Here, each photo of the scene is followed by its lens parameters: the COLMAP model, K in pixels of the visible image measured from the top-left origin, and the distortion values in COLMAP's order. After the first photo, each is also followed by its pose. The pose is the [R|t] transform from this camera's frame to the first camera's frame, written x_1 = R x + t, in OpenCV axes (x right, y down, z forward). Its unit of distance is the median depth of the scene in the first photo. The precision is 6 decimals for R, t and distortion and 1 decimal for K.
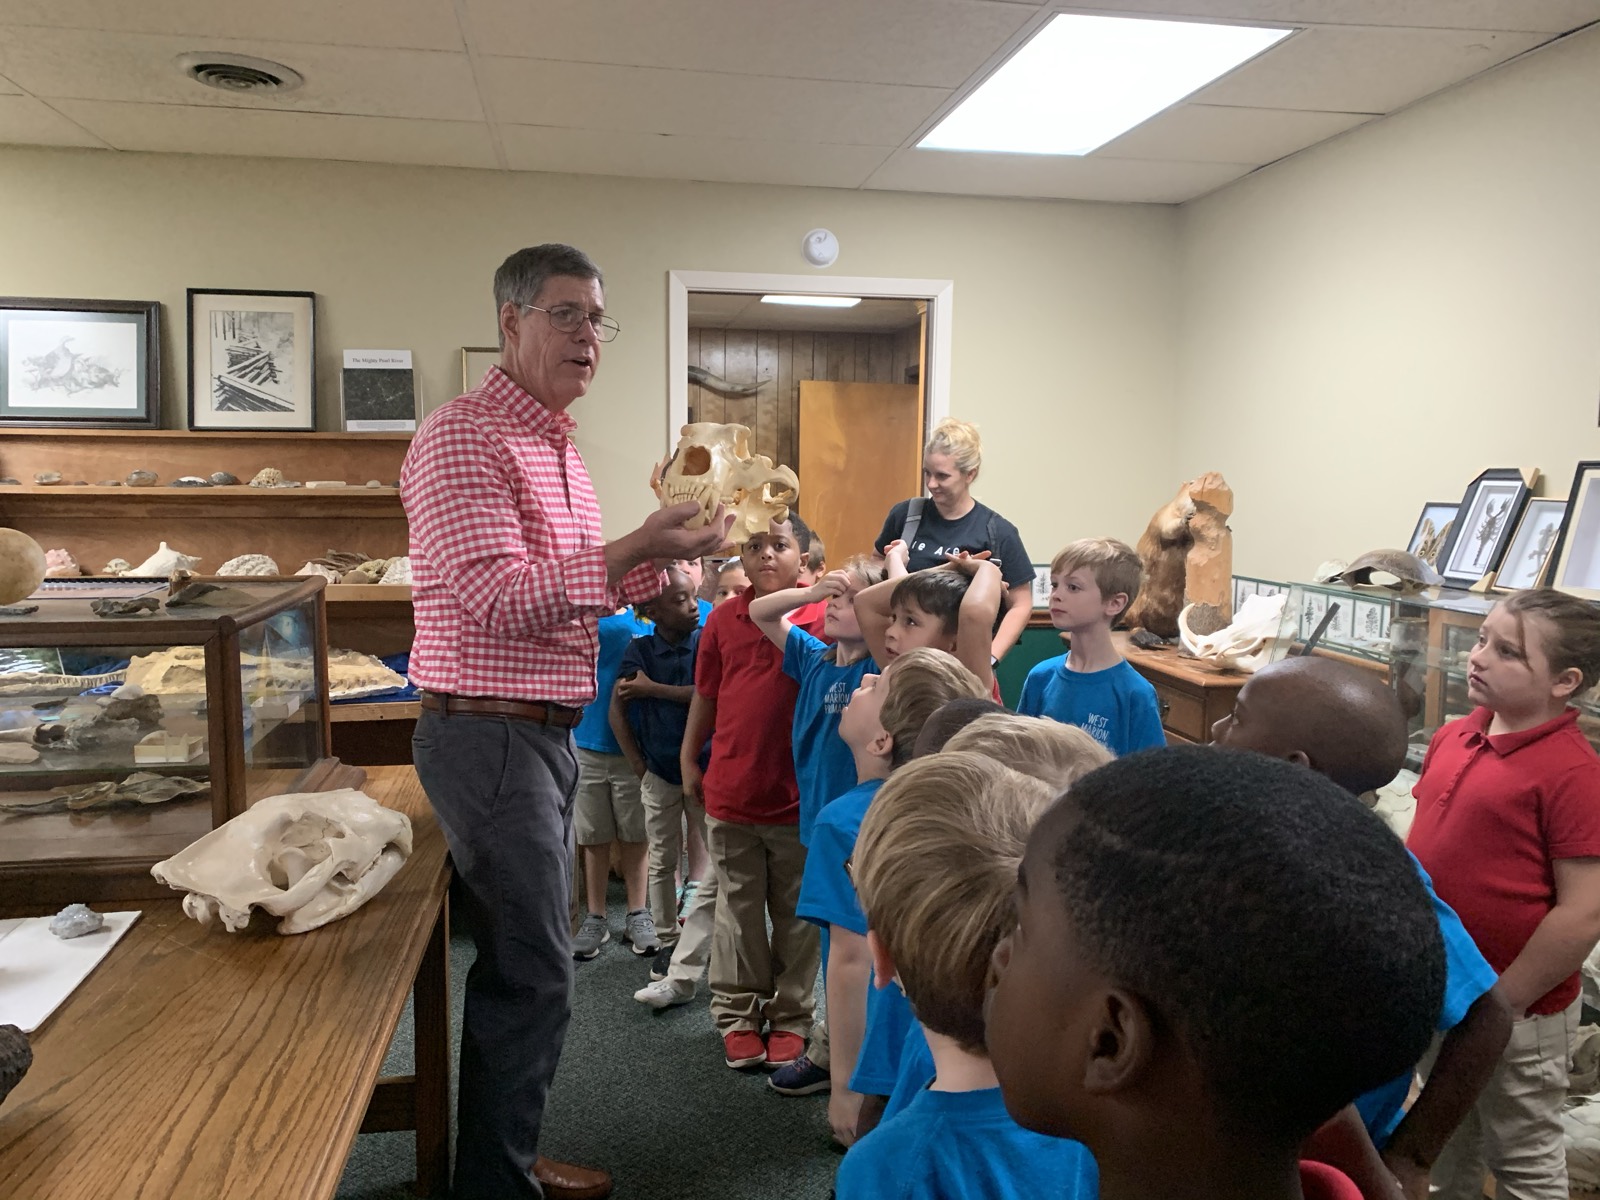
lens RADIAL K [[1268.4, 0, 796.7], [0, 1268.4, 604.2], [0, 0, 1]] dist [0.006727, 0.009257]
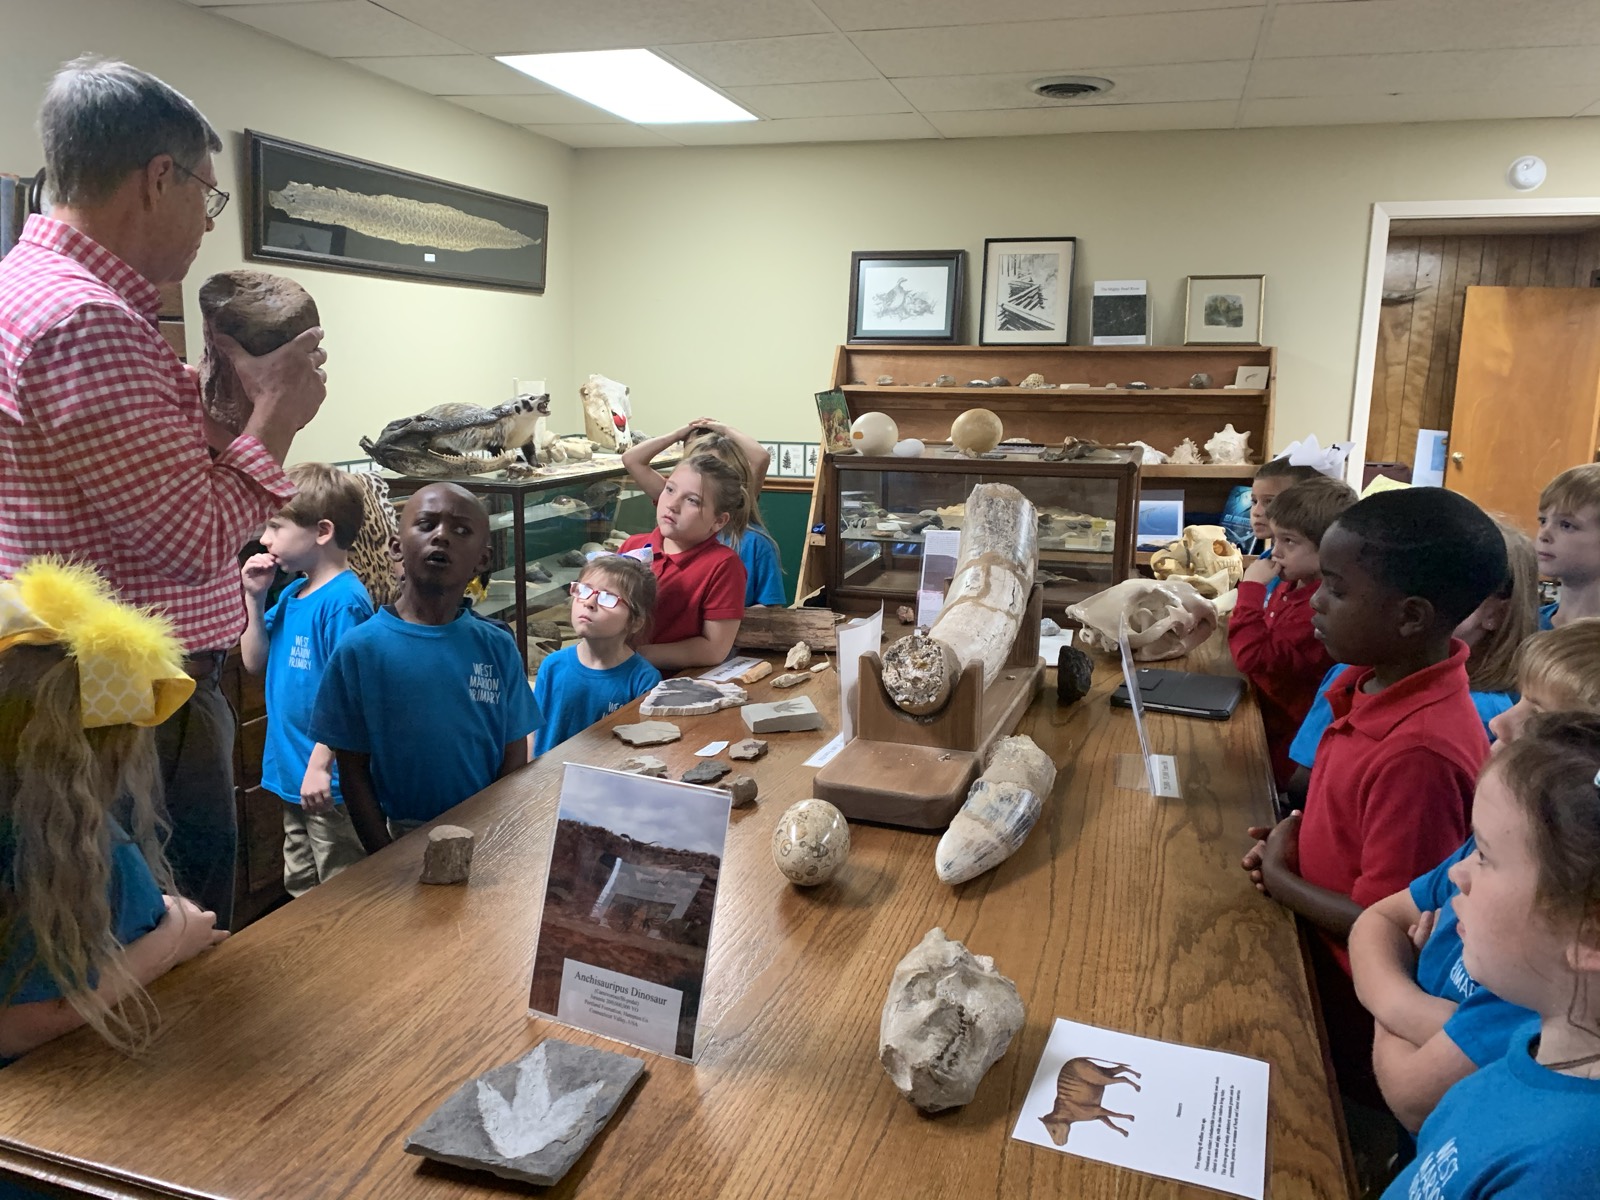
lens RADIAL K [[1268.4, 0, 789.1], [0, 1268.4, 612.9], [0, 0, 1]] dist [0.006727, 0.009257]
pose [[0.899399, 0.083796, -0.429021, -0.054023], [-0.049738, 0.994698, 0.090014, 0.035684], [0.434289, -0.059620, 0.898799, -0.325191]]
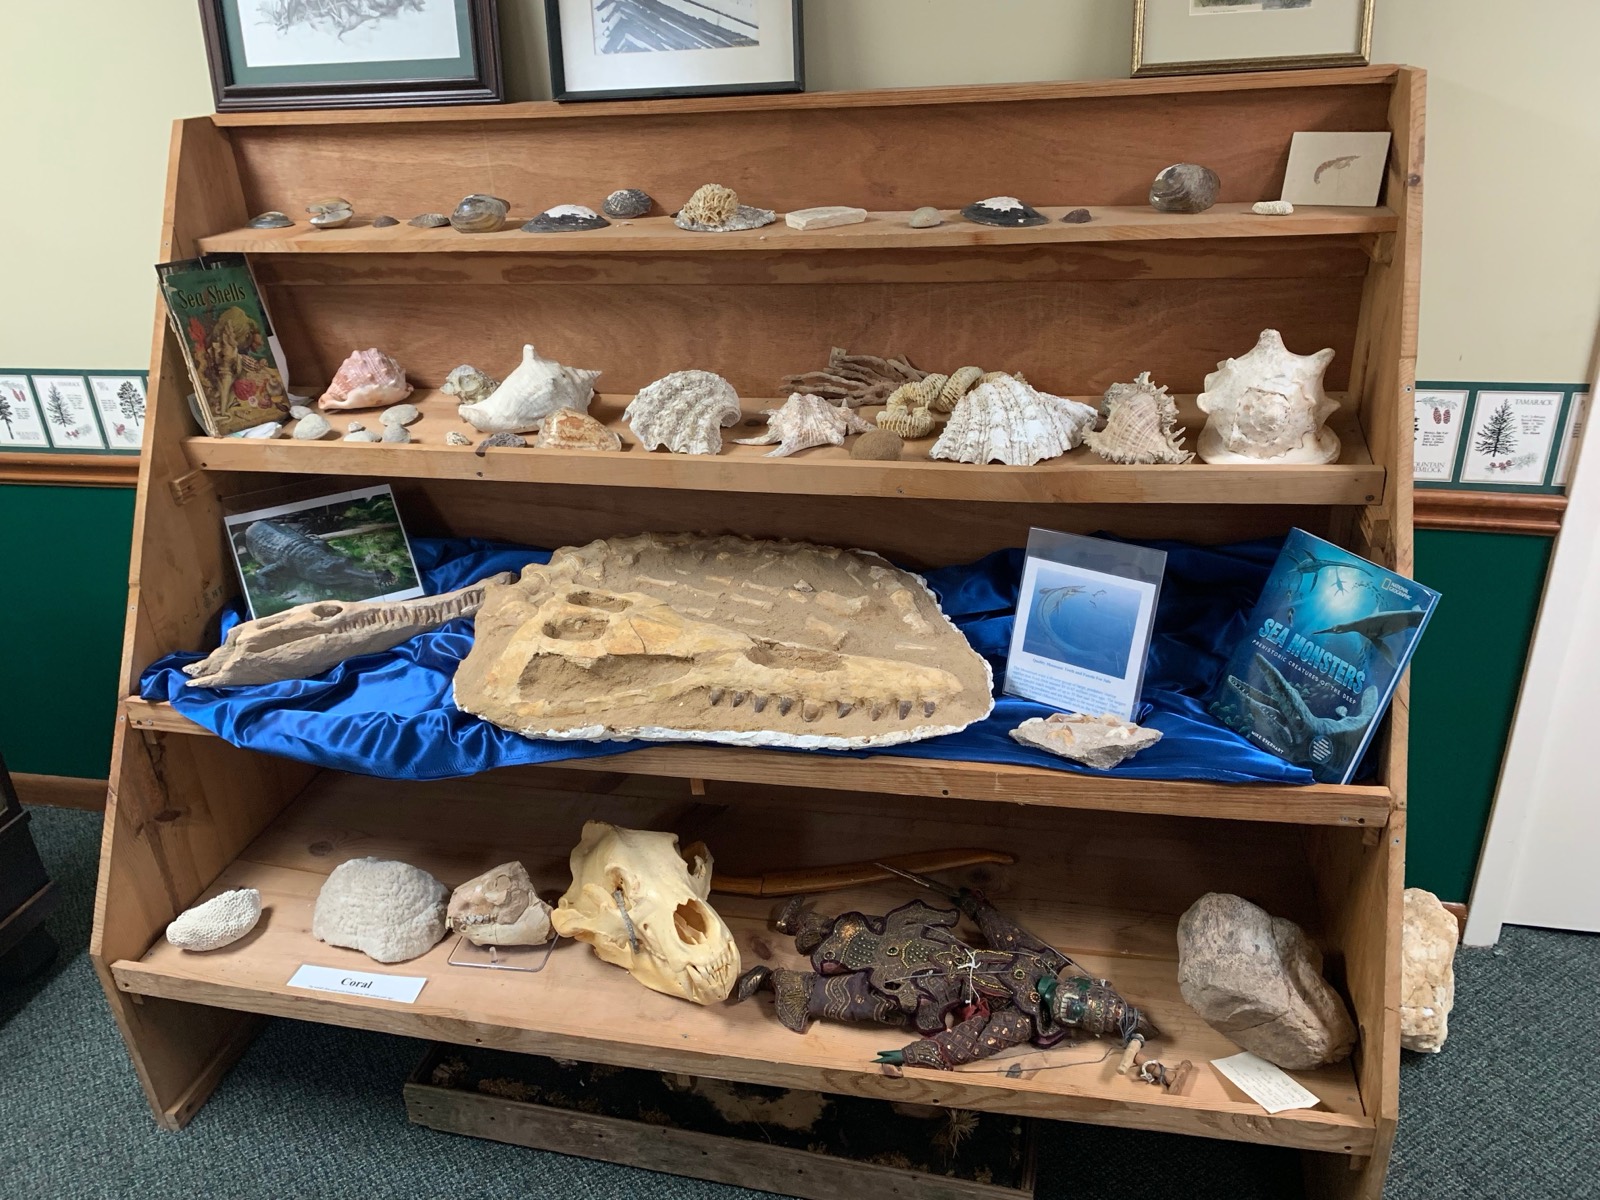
lens RADIAL K [[1277.9, 0, 801.6], [0, 1277.9, 598.5], [0, 0, 1]] dist [0.013718, 0.005787]
pose [[0.927304, 0.107377, -0.358578, -0.199740], [0.022469, 0.940274, 0.339675, -0.122617], [0.373635, -0.323039, 0.869507, 0.554549]]
